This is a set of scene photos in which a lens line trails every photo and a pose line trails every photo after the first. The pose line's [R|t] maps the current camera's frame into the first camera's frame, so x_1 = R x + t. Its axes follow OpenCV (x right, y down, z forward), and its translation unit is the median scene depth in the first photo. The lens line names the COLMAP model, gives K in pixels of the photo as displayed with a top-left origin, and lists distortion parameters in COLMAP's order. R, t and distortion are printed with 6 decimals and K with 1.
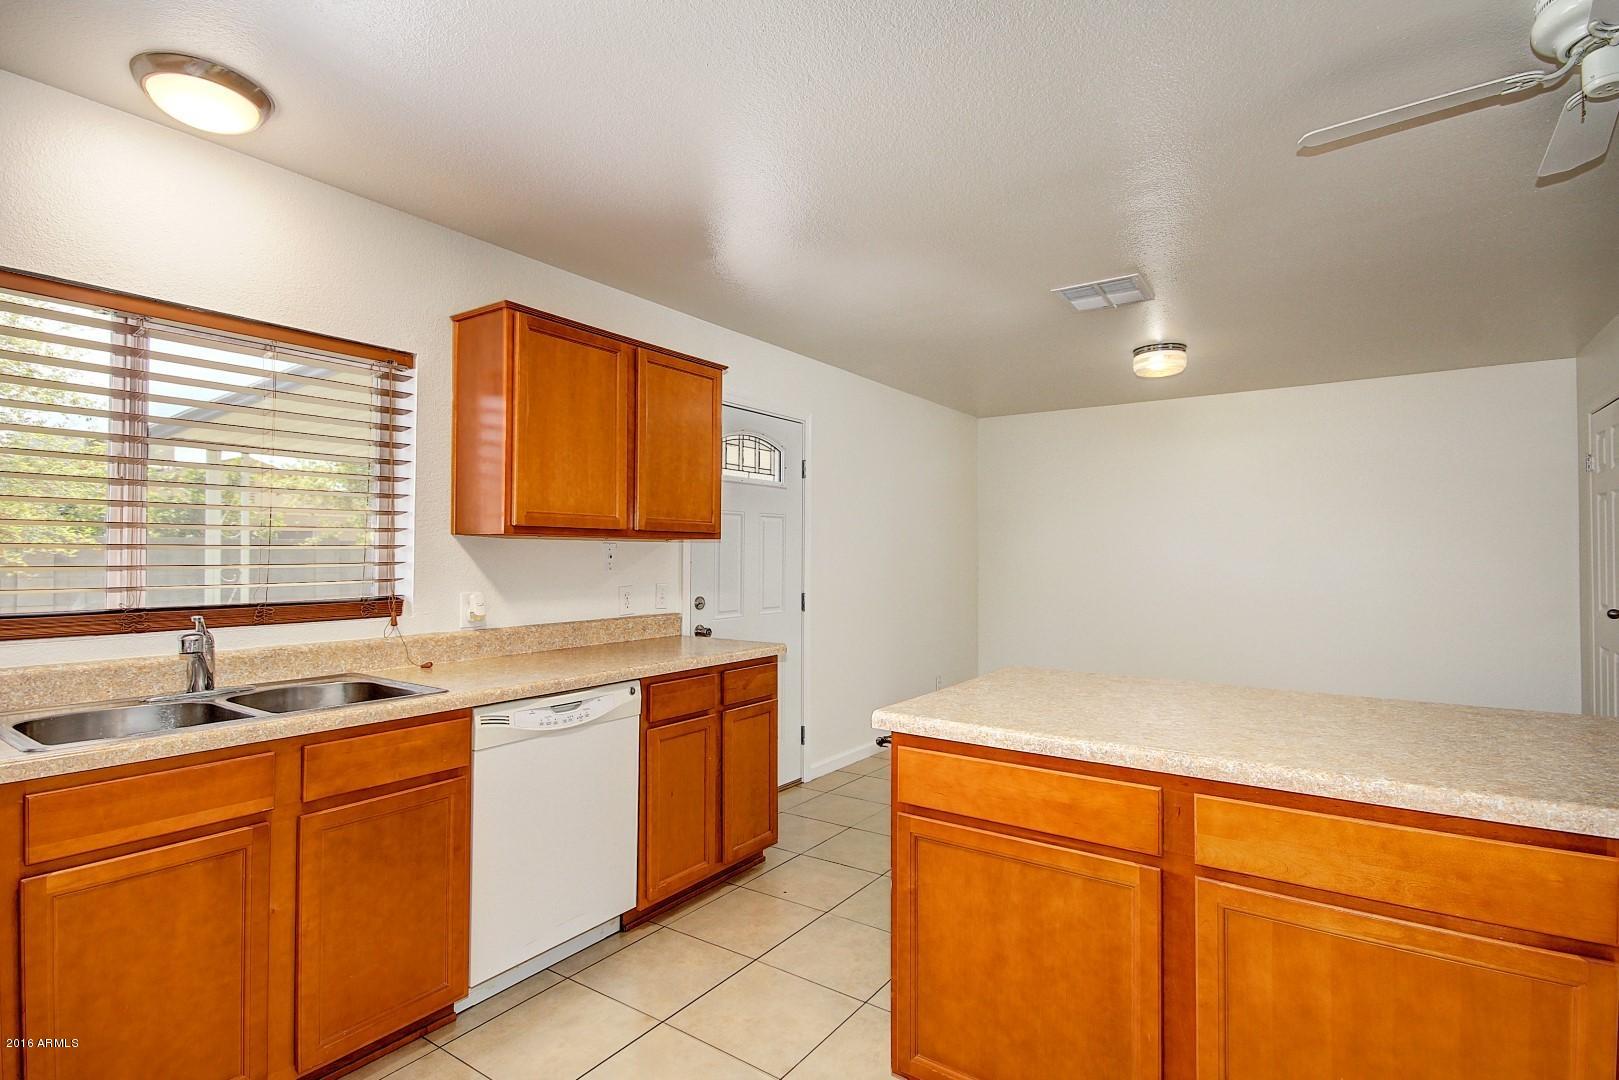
lens RADIAL K [[787.6, 0, 809.5], [0, 787.6, 540.0], [0, 0, 1]] dist [0.007841, 0.000403]
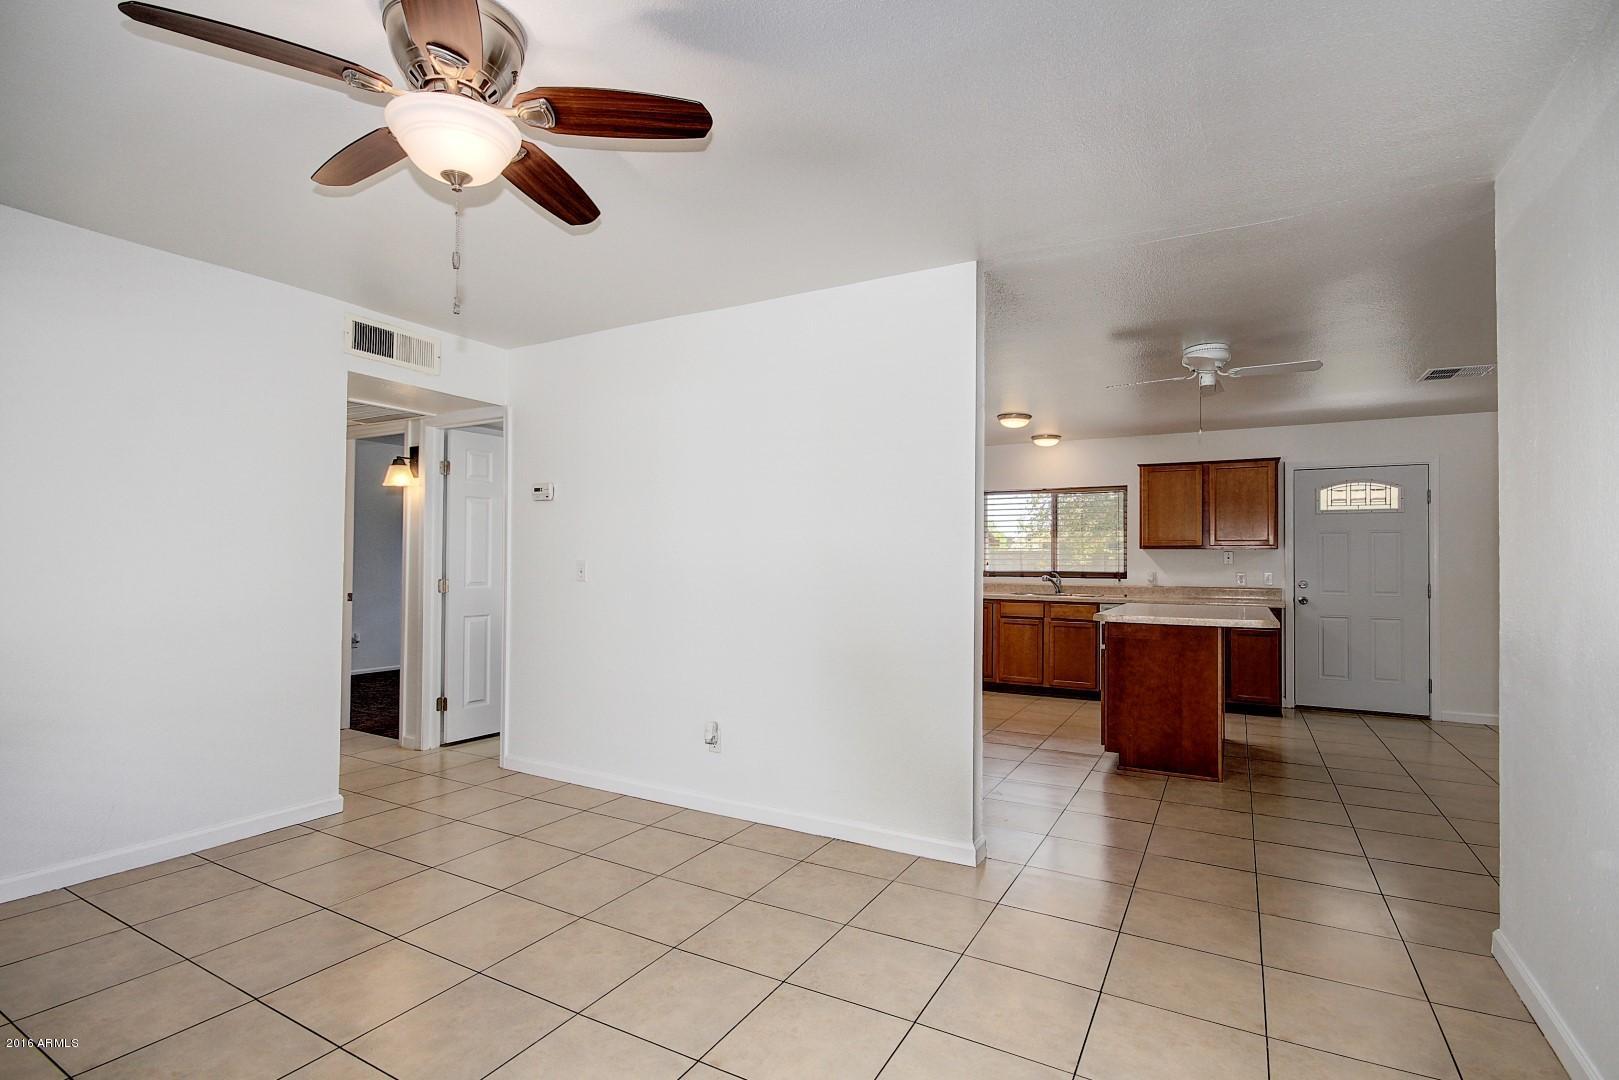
lens RADIAL K [[787.6, 0, 809.5], [0, 787.6, 540.0], [0, 0, 1]] dist [0.007841, 0.000403]
pose [[0.112400, -0.030851, -0.993184, 2.200242], [0.007776, 0.999515, -0.030168, 0.035501], [0.993633, -0.004332, 0.112586, -0.450547]]
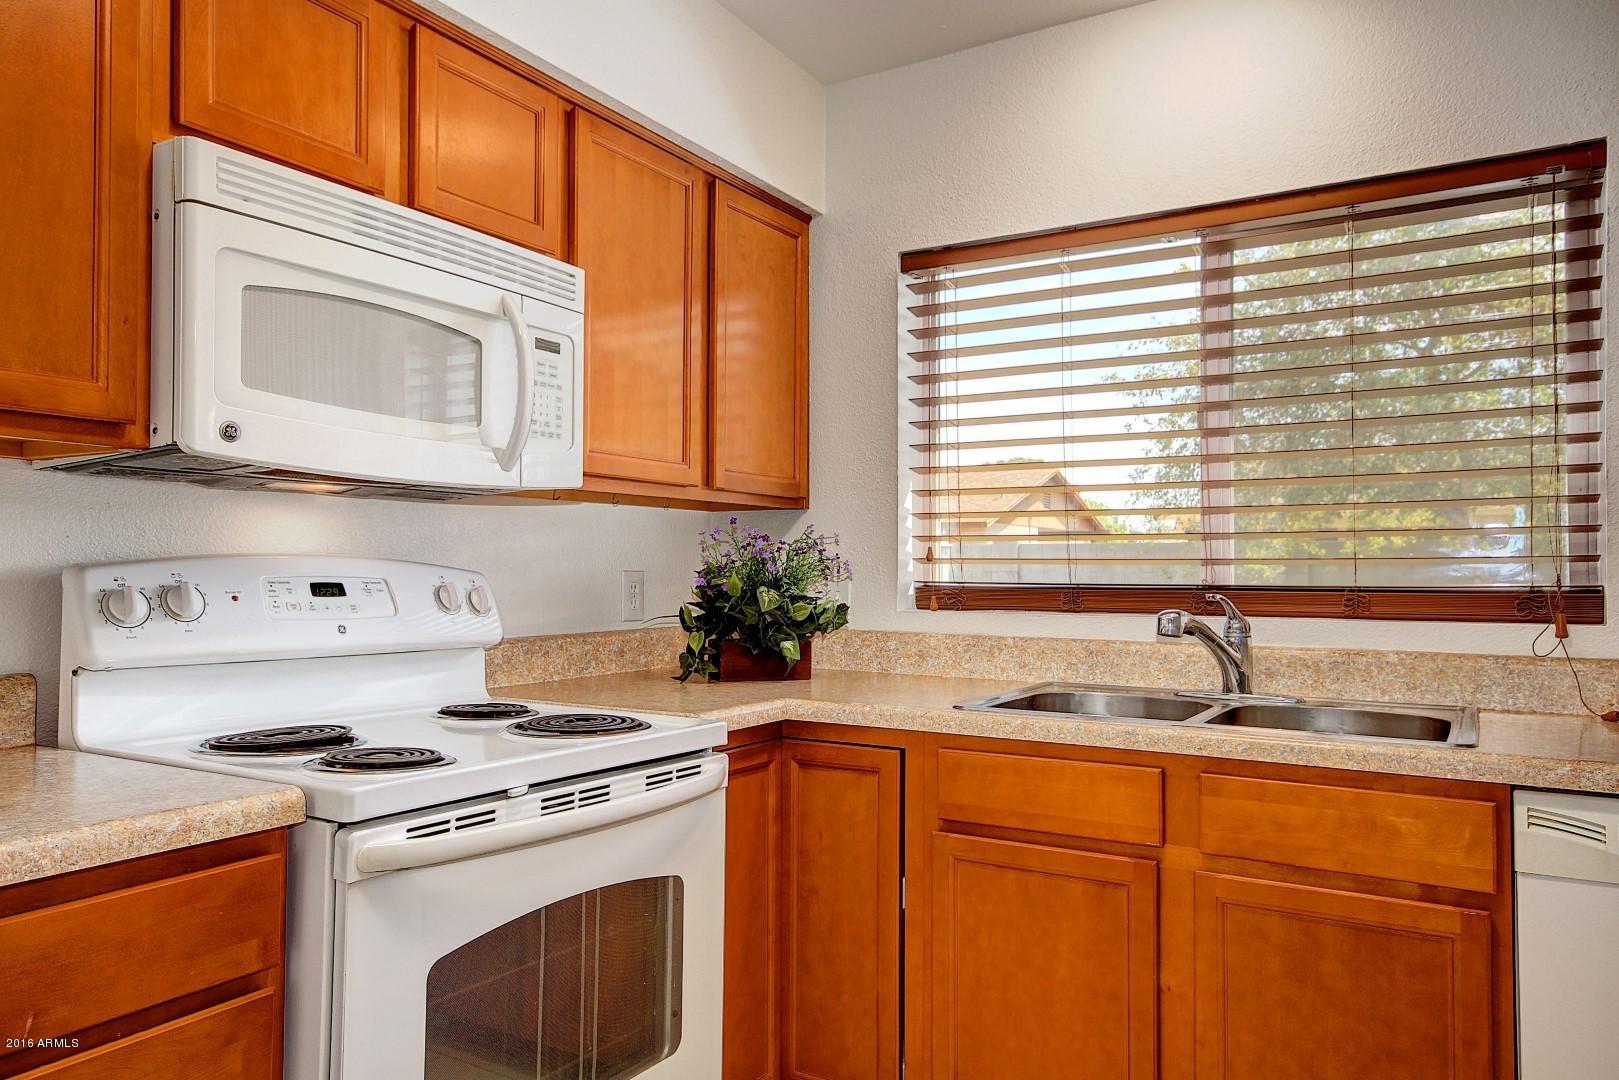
lens RADIAL K [[1127.3, 0, 809.5], [0, 1127.3, 540.0], [0, 0, 1]] dist [0.000518, 0.002644]
pose [[0.074813, -0.028078, -0.996802, 0.236001], [0.013327, 0.999542, -0.027155, 0.052876], [0.997109, -0.011252, 0.075153, 0.402546]]
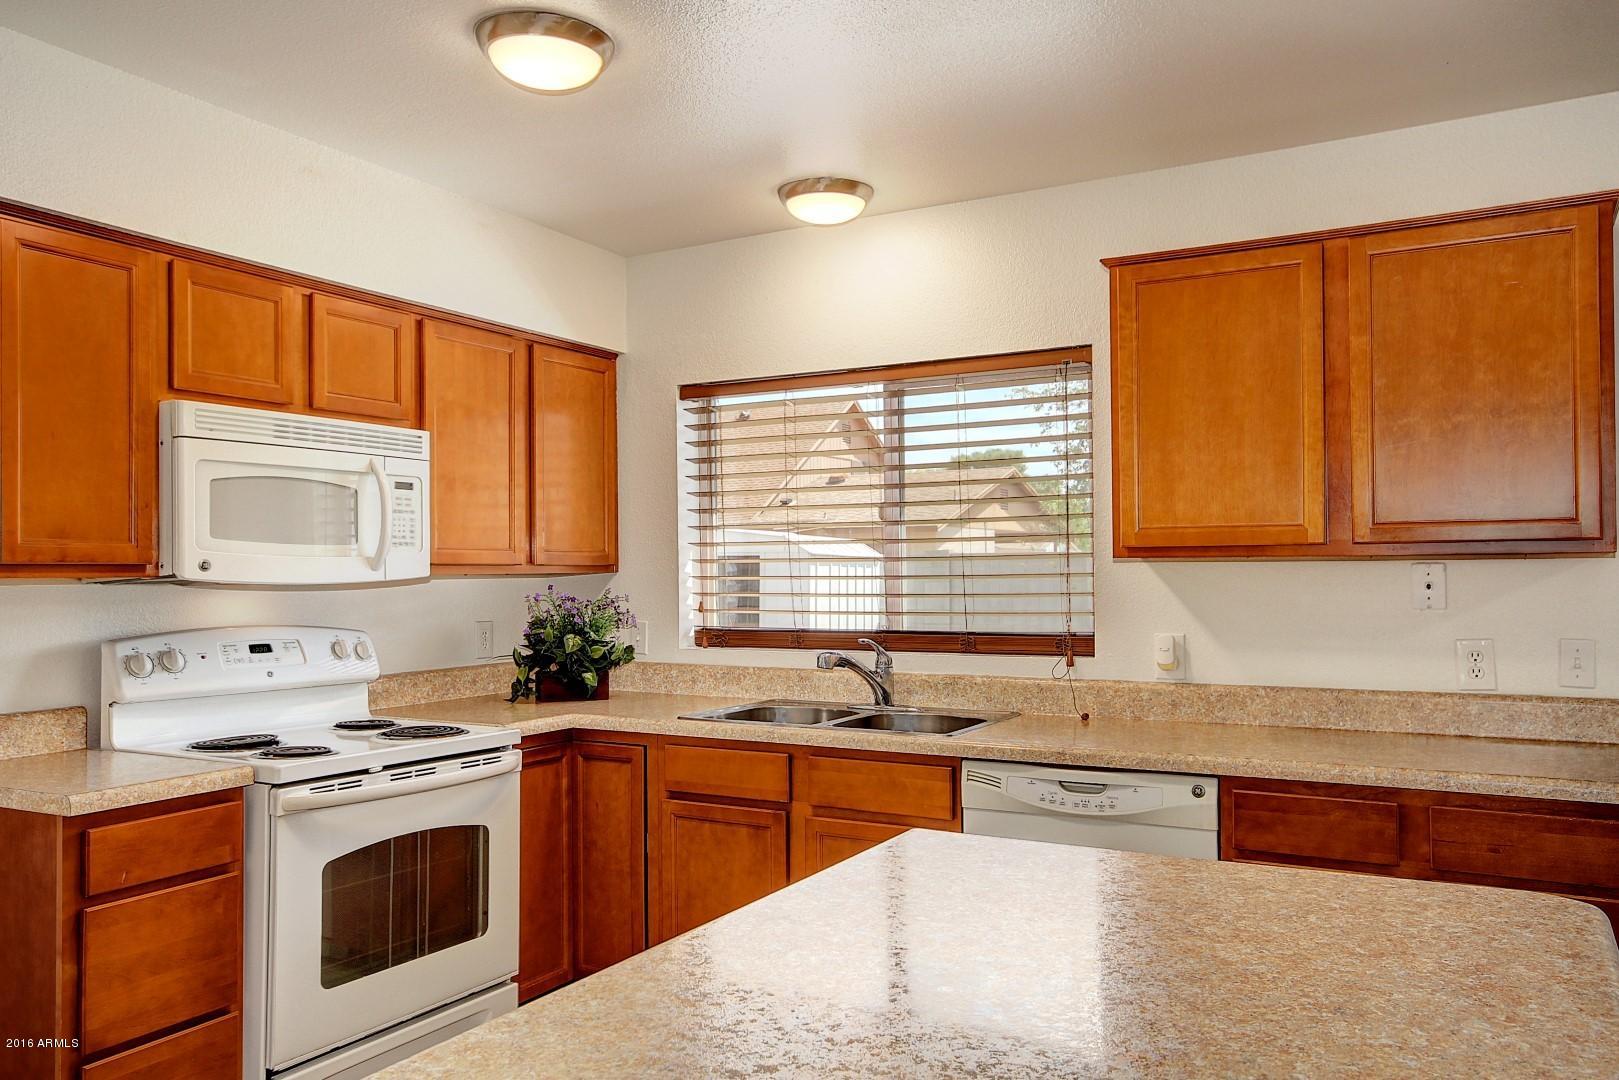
lens RADIAL K [[1226.6, 0, 809.5], [0, 1226.6, 540.0], [0, 0, 1]] dist [0.002576, 0.006403]
pose [[0.104139, -0.028884, -0.994143, 0.778520], [0.025556, 0.999326, -0.026357, -0.001820], [0.994234, -0.022661, 0.104807, 0.570185]]
